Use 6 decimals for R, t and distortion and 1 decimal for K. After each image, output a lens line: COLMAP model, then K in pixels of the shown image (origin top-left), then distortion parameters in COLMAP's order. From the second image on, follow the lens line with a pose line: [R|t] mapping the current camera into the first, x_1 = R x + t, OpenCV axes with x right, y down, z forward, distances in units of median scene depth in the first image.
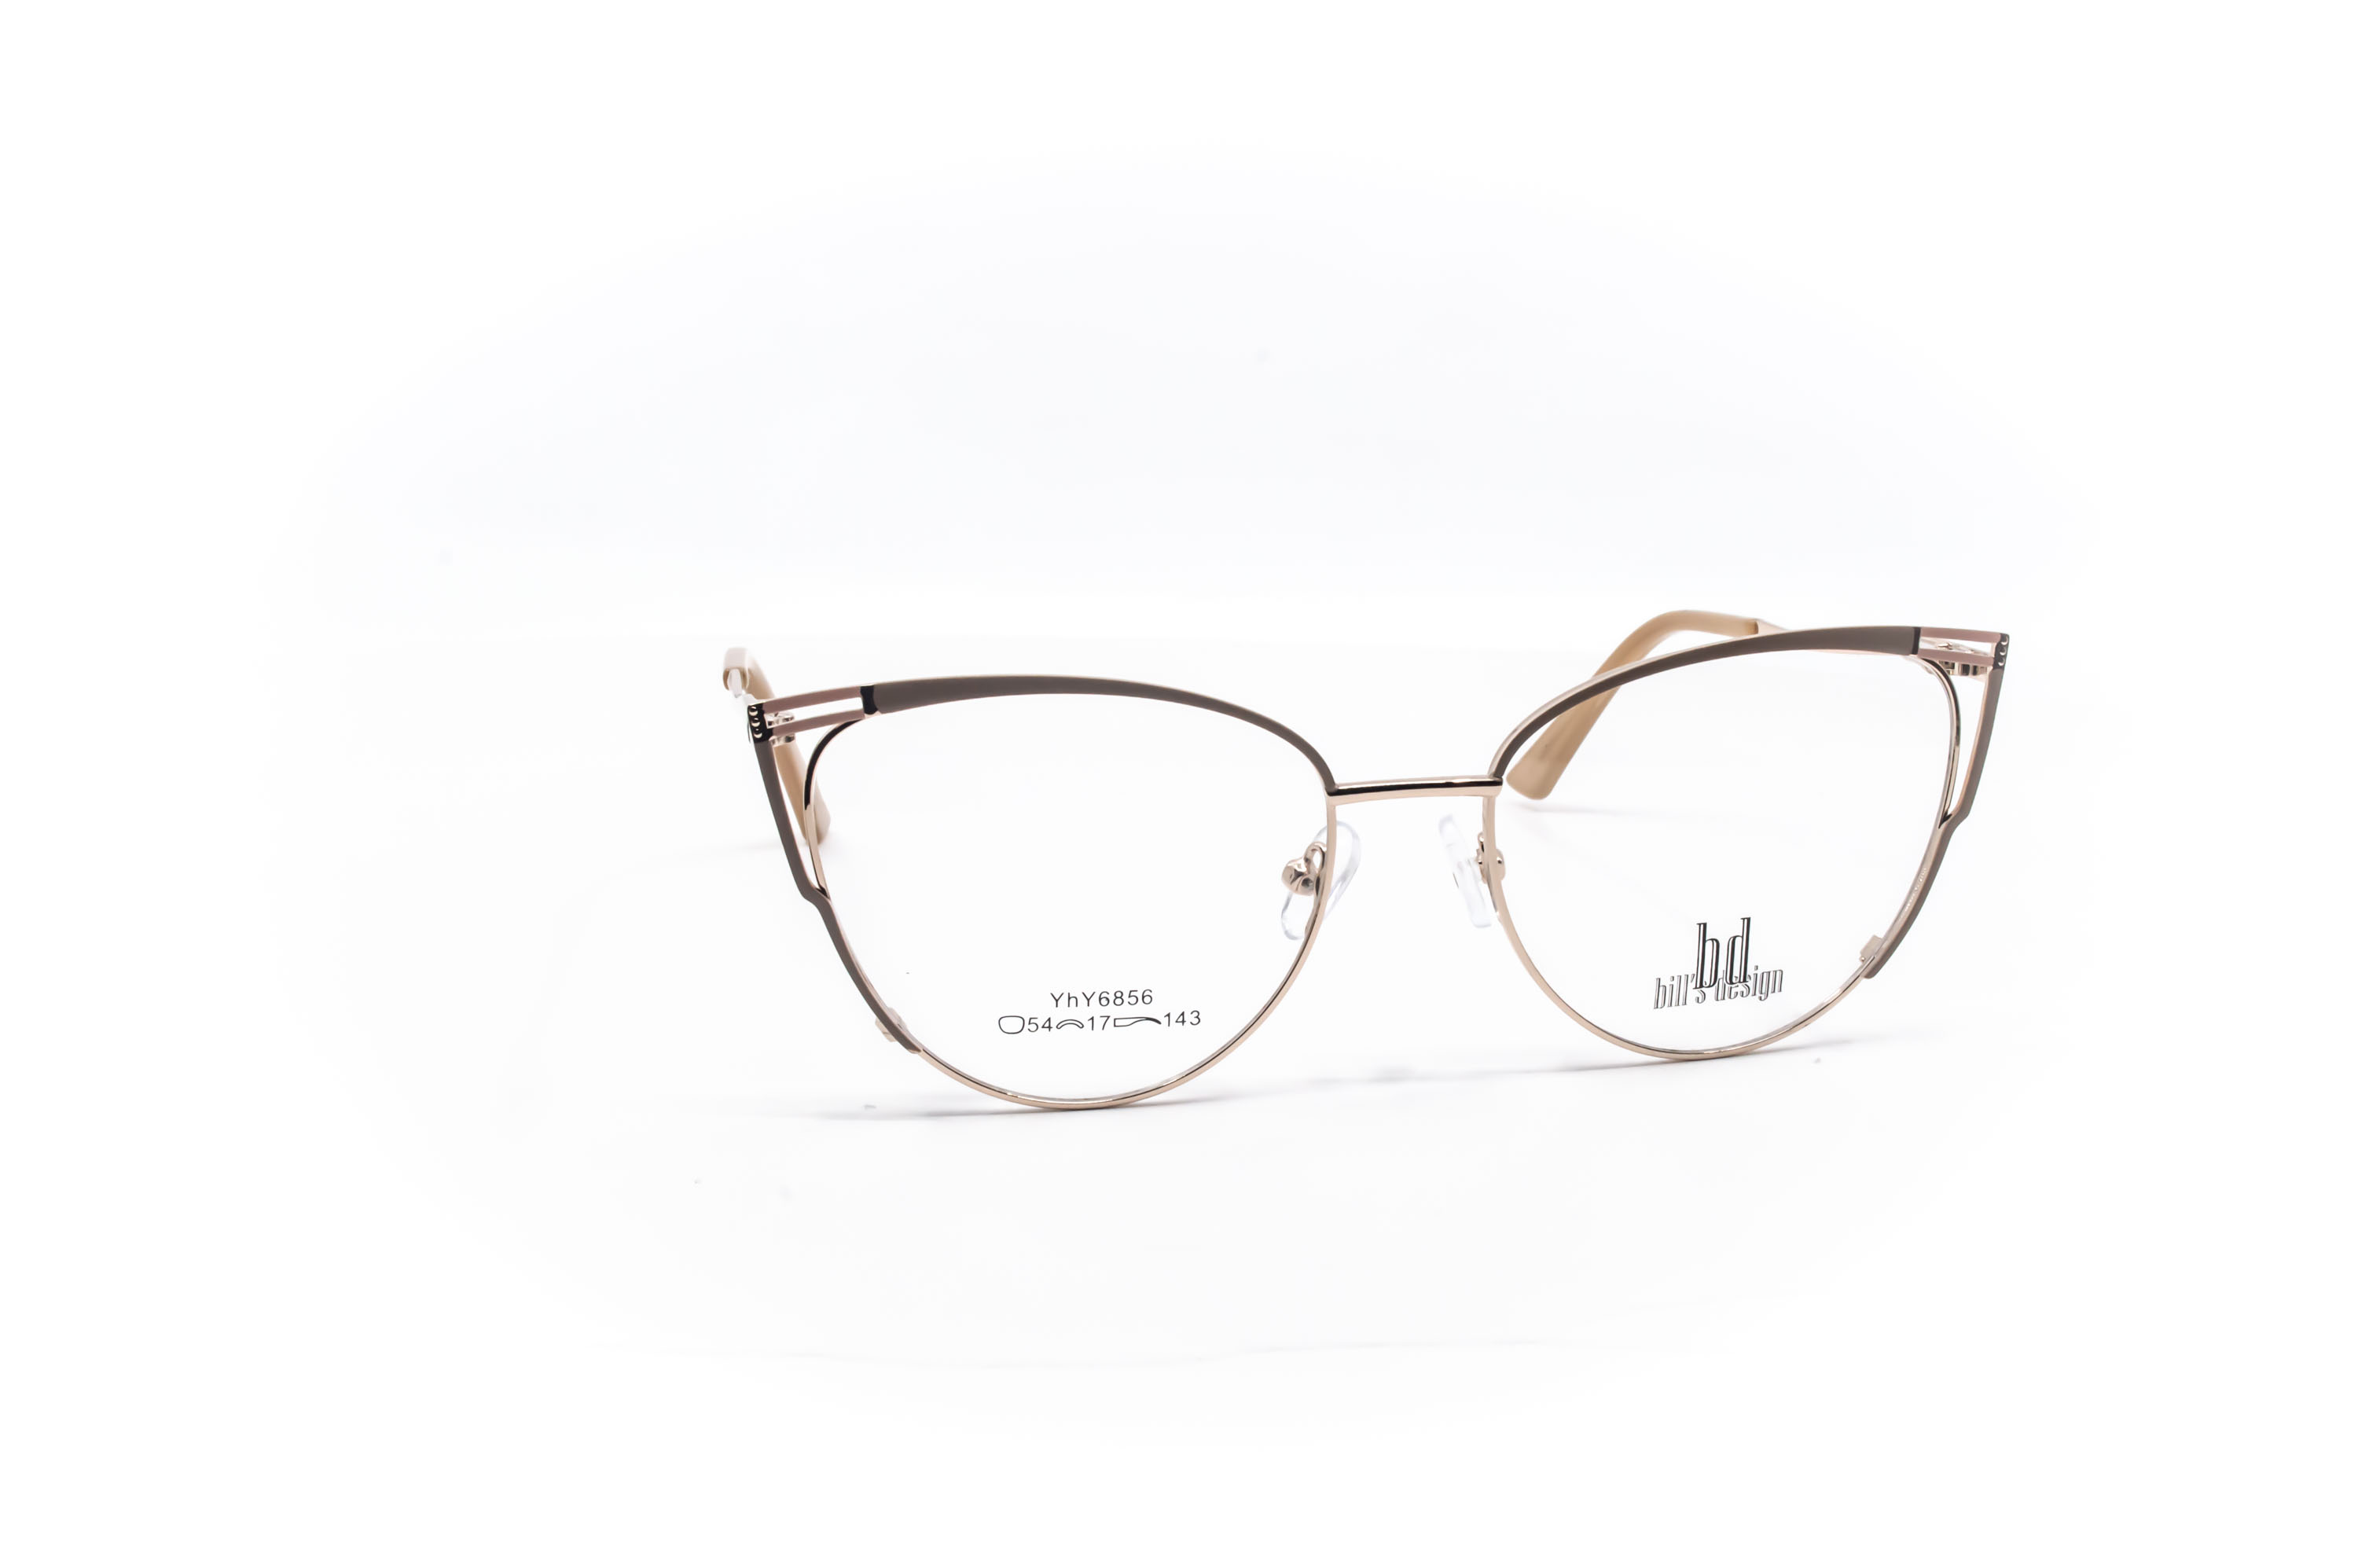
lens RADIAL K [[3075.1, 0, 1179.0], [0, 3075.1, 784.0], [0, 0, 1]] dist [-0.048575, 0.033612]
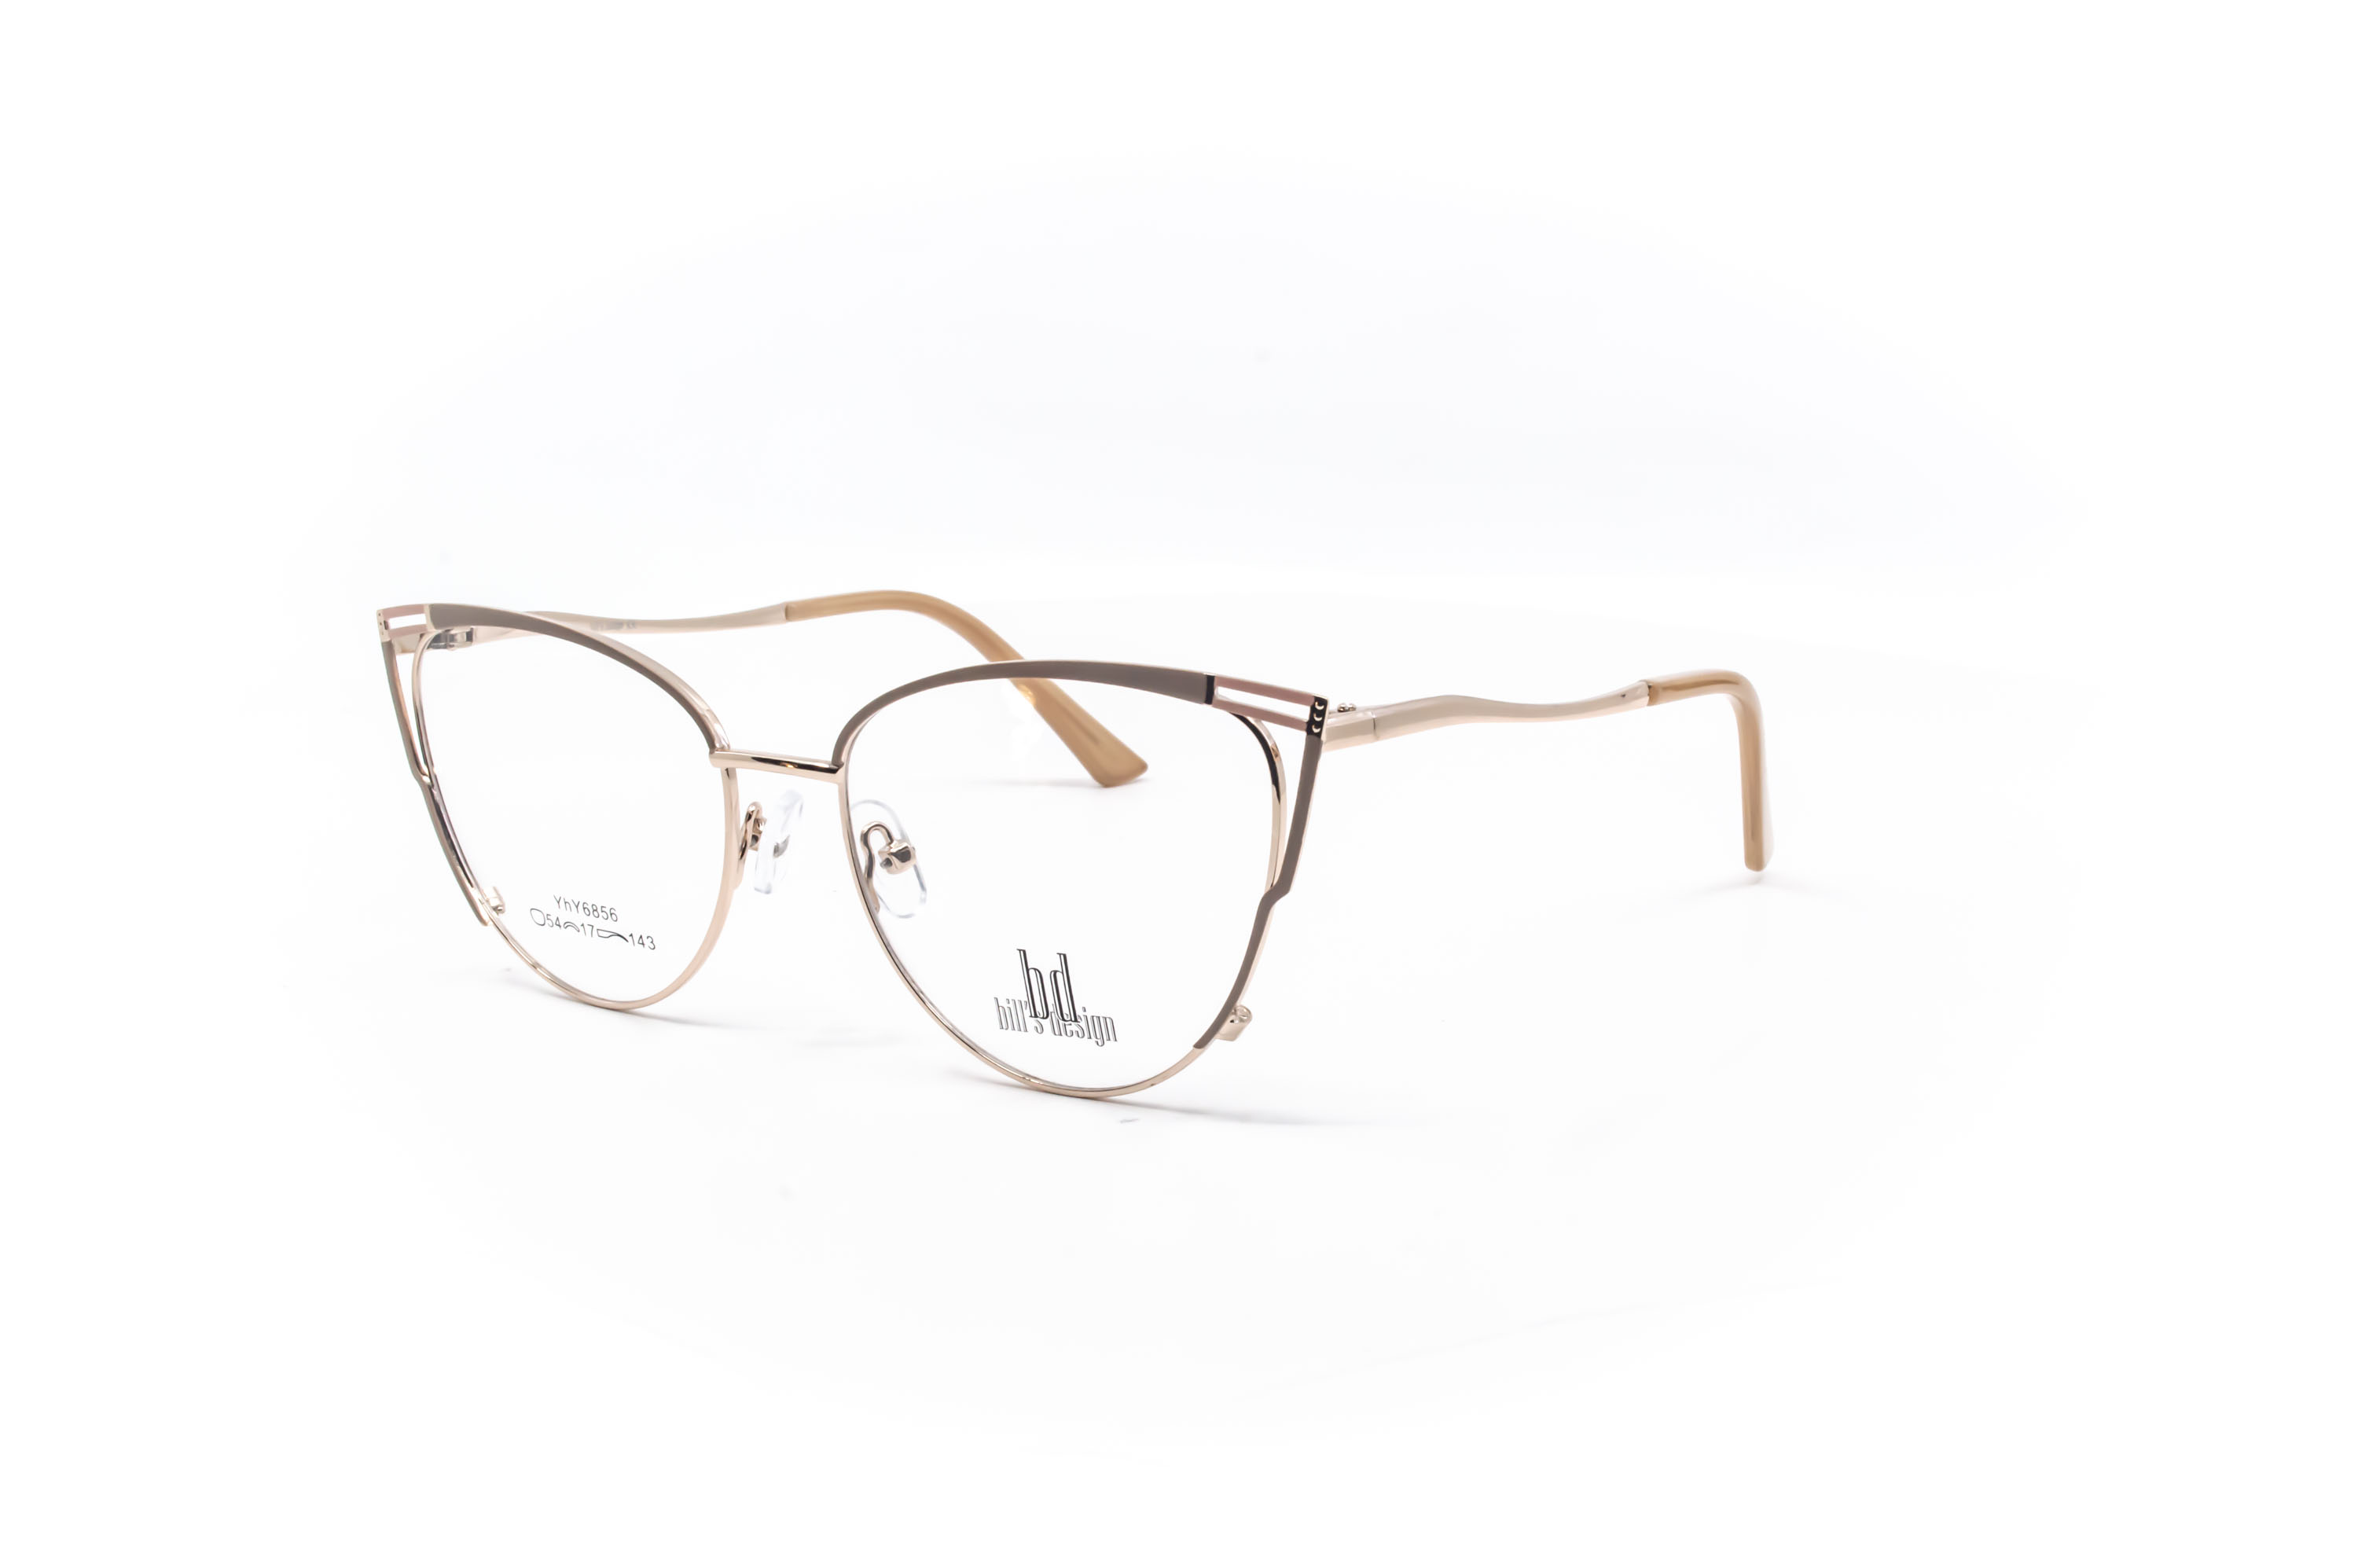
lens RADIAL K [[3075.1, 0, 1179.0], [0, 3075.1, 784.0], [0, 0, 1]] dist [-0.048575, 0.033612]
pose [[0.711790, 0.149893, -0.686212, 0.874402], [-0.143224, 0.987411, 0.067123, -0.079735], [0.687635, 0.050504, 0.724298, 0.328935]]
